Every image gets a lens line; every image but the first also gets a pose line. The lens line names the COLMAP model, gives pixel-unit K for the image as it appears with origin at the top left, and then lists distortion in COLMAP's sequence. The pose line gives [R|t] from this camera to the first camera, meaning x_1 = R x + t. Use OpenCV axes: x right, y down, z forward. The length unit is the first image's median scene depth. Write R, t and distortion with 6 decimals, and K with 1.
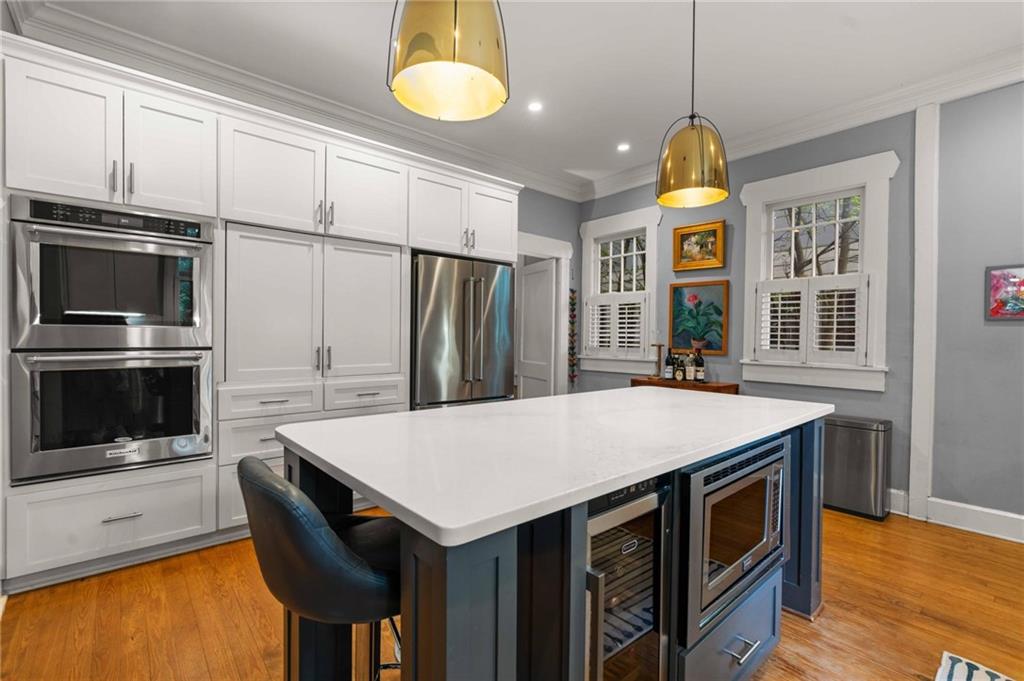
lens RADIAL K [[470.6, 0, 513.6], [0, 470.6, 339.8], [0, 0, 1]] dist [0.003421, -0.000182]
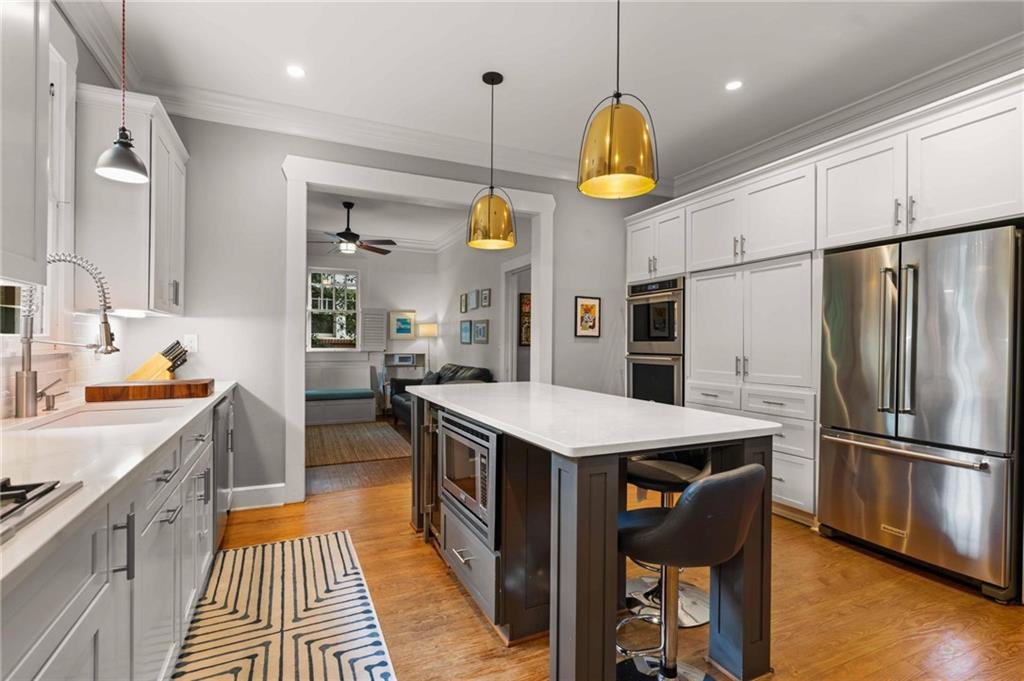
lens RADIAL K [[470.6, 0, 512.0], [0, 470.6, 343.9], [0, 0, 1]] dist [0.003421, -0.000182]
pose [[-0.280970, -0.009382, -0.959671, 0.657428], [-0.018272, 0.999823, -0.004425, -0.000681], [0.959543, 0.016292, -0.281092, 0.557049]]
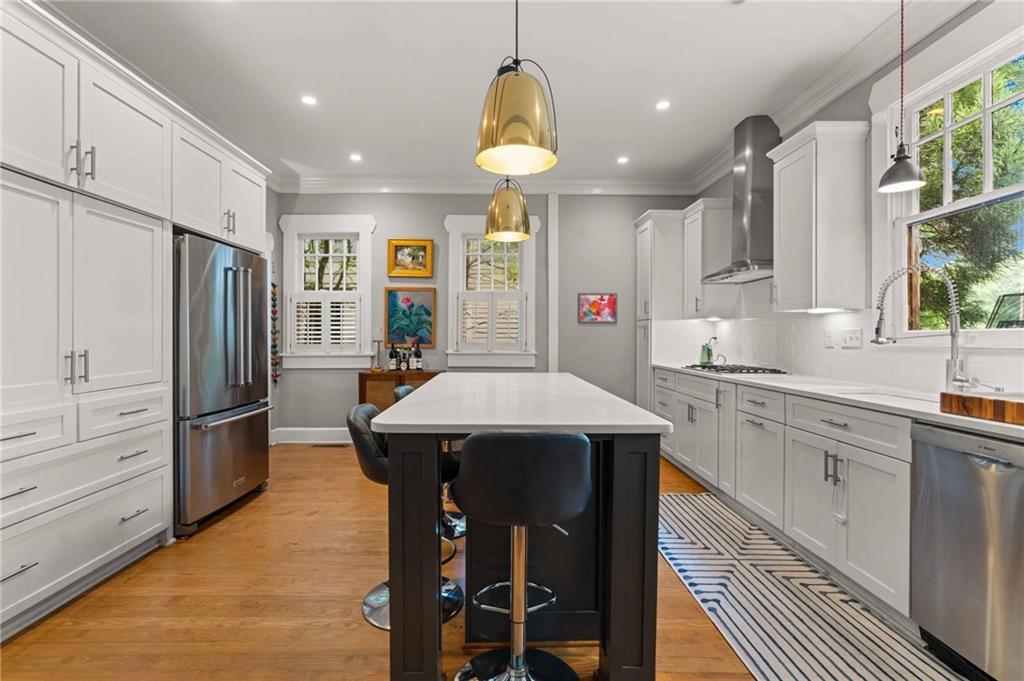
lens RADIAL K [[470.6, 0, 509.7], [0, 470.6, 336.3], [0, 0, 1]] dist [0.003421, -0.000182]
pose [[0.640513, -0.010770, 0.767872, -0.379676], [0.010564, 0.999931, 0.005213, -0.002146], [-0.767875, 0.004772, 0.640582, 0.043249]]
